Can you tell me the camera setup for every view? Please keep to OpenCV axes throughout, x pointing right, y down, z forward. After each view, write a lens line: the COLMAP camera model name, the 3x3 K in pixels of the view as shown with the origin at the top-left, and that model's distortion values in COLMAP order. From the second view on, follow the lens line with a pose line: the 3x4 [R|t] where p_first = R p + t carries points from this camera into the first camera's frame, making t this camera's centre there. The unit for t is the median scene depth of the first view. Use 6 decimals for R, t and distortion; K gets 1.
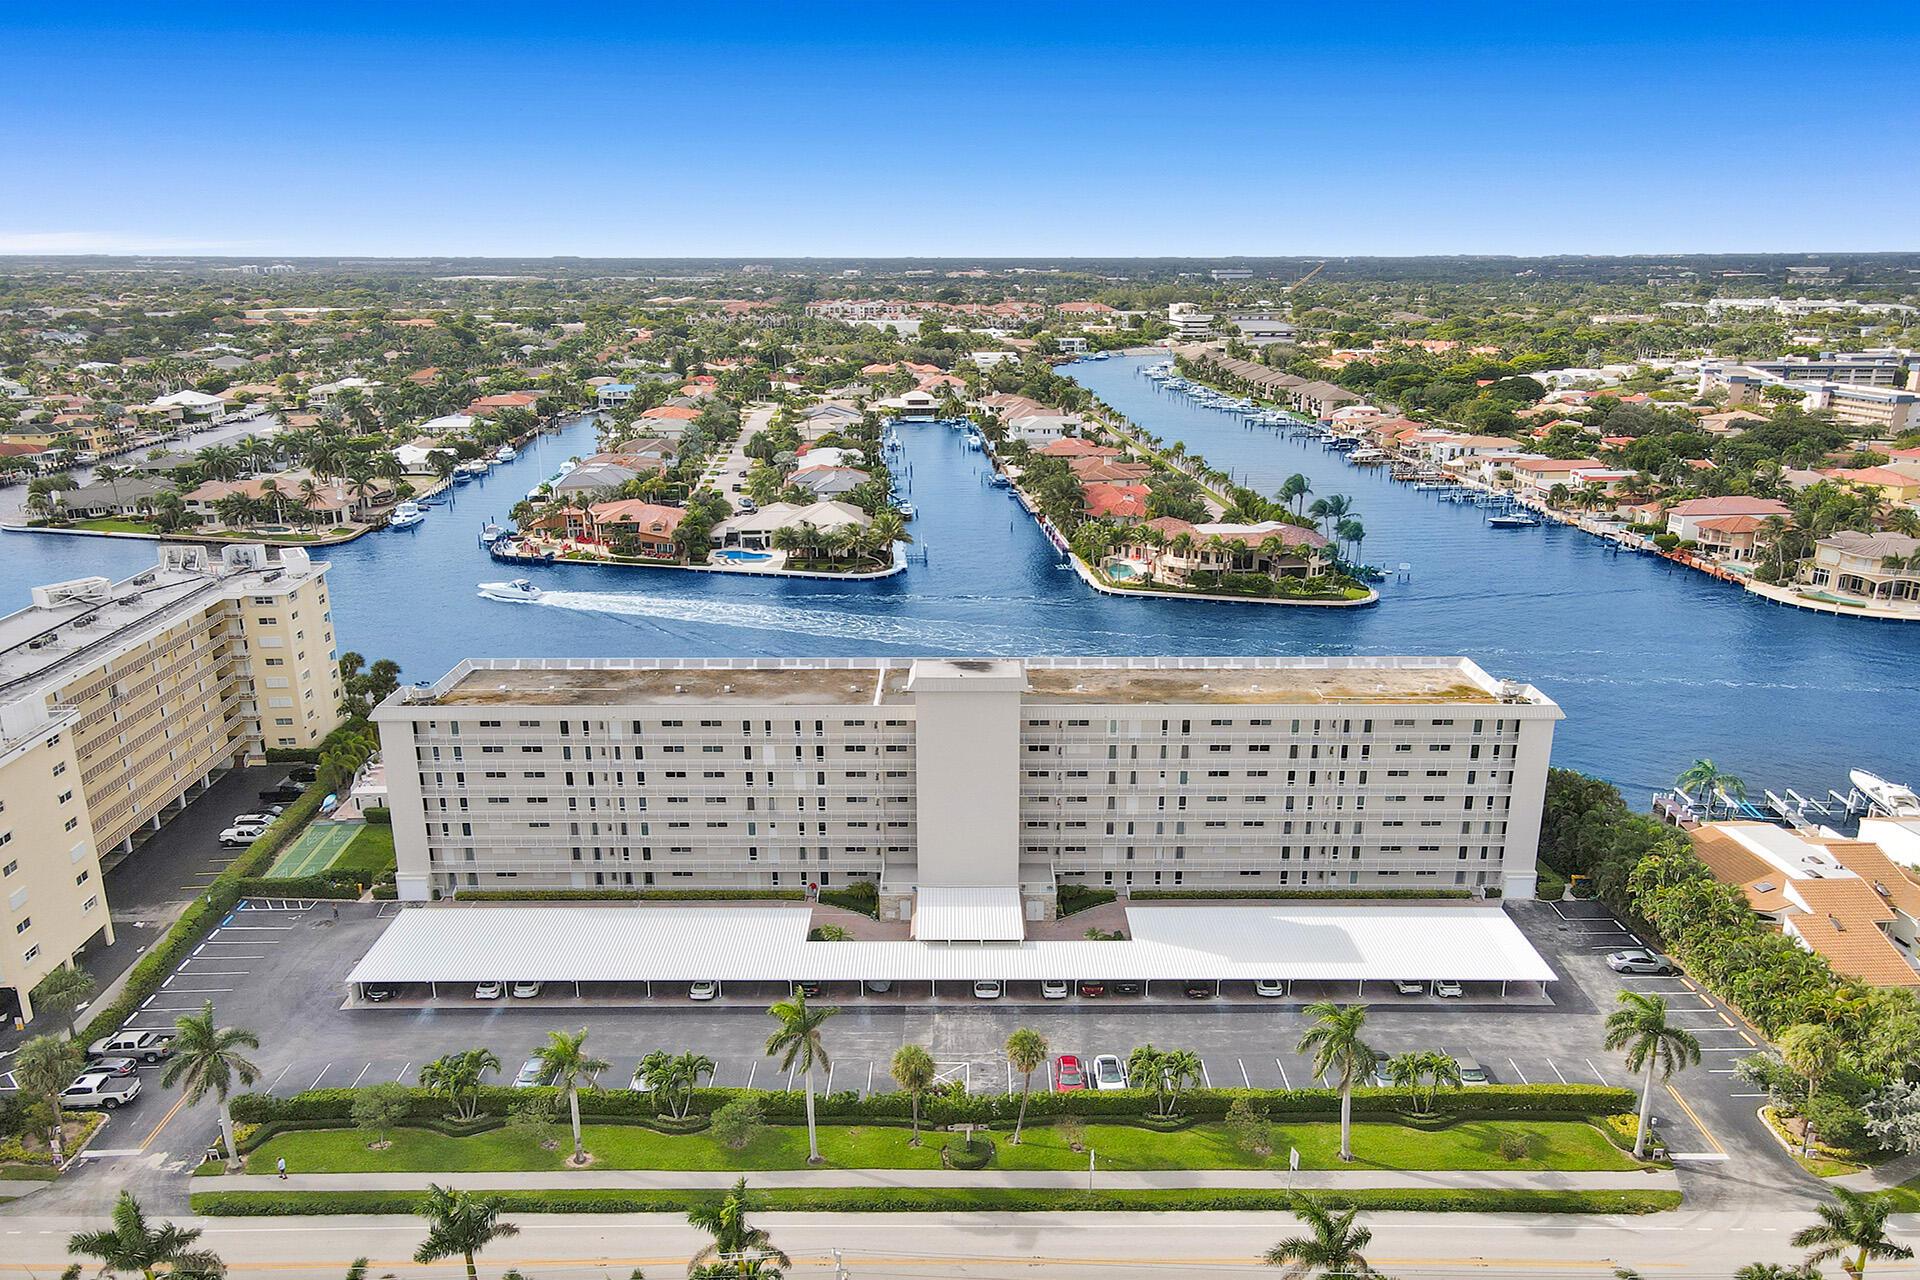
lens RADIAL K [[1449.6, 0, 960.0], [0, 1449.6, 744.6], [0, 0, 1]] dist [0.000221, 0.003386]
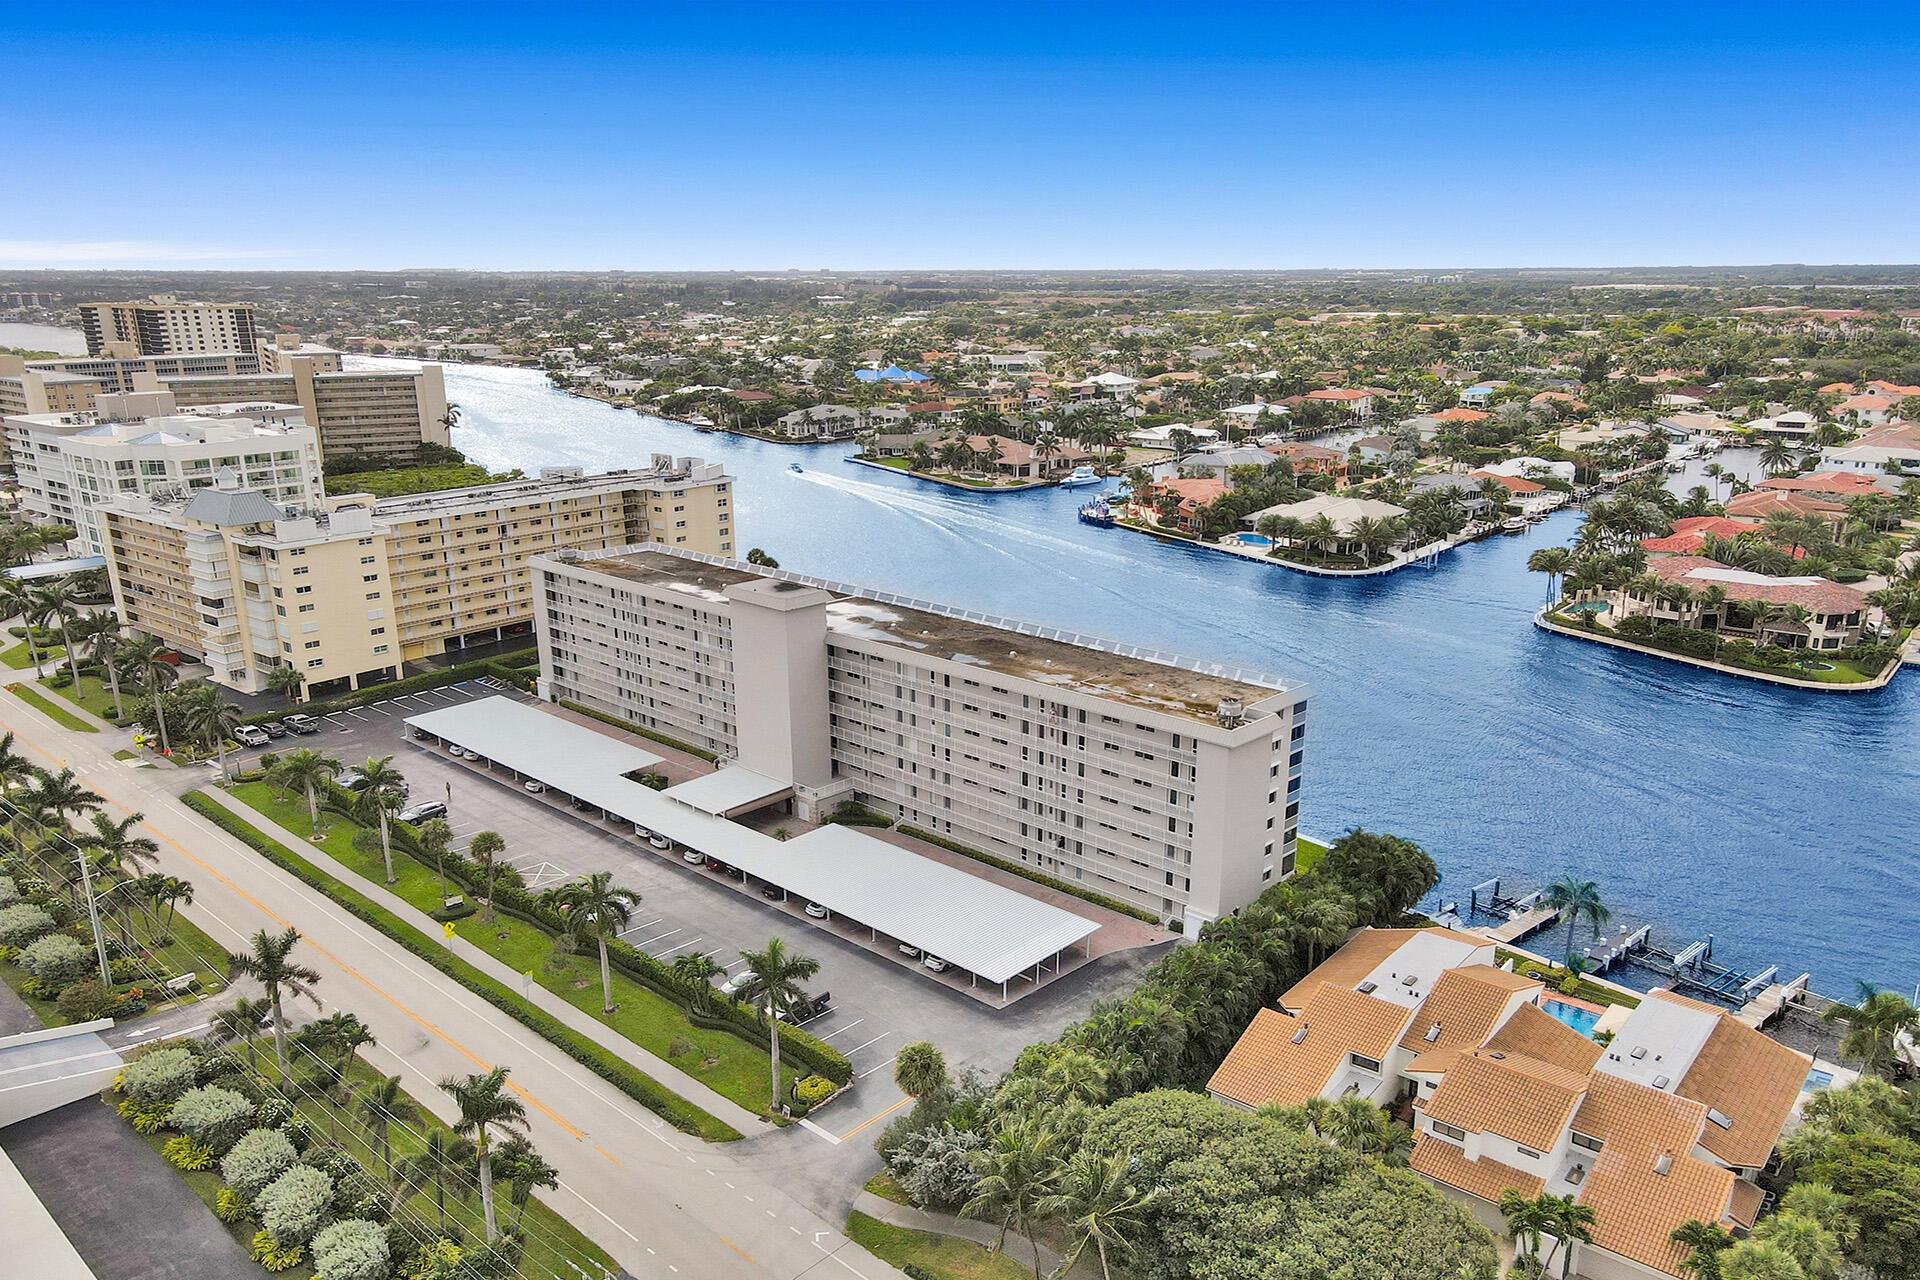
lens RADIAL K [[1449.6, 0, 960.0], [0, 1449.6, 744.6], [0, 0, 1]] dist [0.000221, 0.003386]
pose [[0.718825, 0.218023, -0.660119, 0.844352], [-0.221179, 0.971933, 0.080160, -0.052269], [0.659068, 0.088384, 0.746872, 0.223049]]
